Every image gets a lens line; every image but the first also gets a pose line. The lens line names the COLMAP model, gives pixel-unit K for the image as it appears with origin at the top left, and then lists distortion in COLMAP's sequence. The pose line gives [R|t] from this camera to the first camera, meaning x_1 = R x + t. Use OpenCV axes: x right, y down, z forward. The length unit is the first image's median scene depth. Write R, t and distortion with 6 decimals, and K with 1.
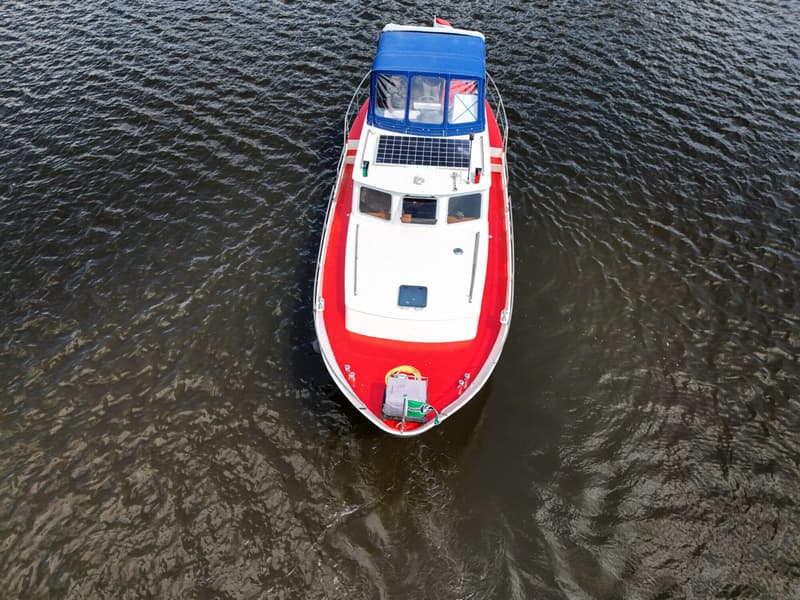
lens RADIAL K [[618.6, 0, 393.7], [0, 618.6, 299.3], [0, 0, 1]] dist [0.122809, -0.102709]
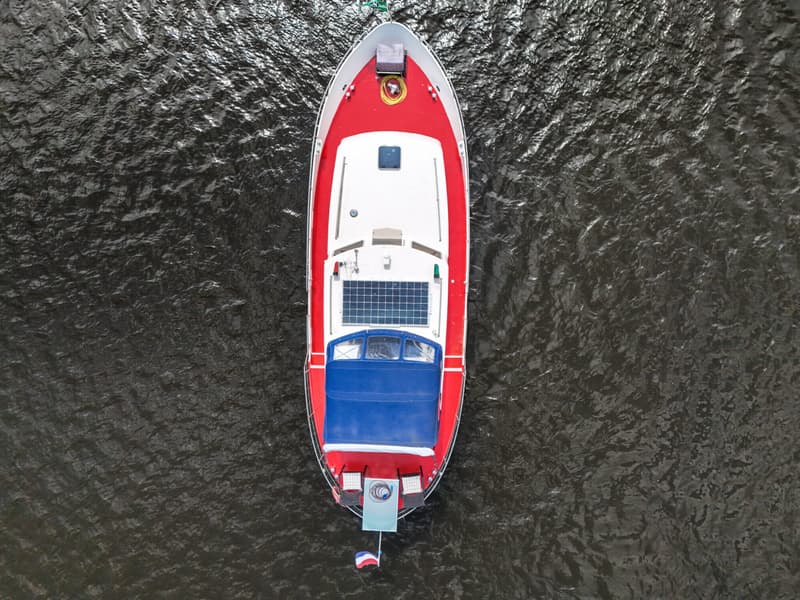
lens RADIAL K [[618.6, 0, 393.7], [0, 618.6, 299.3], [0, 0, 1]] dist [0.122809, -0.102709]
pose [[-0.998560, 0.053606, 0.002005, 0.031857], [-0.040534, -0.778471, 0.626370, -0.930301], [0.035138, 0.625387, 0.779523, 0.166339]]
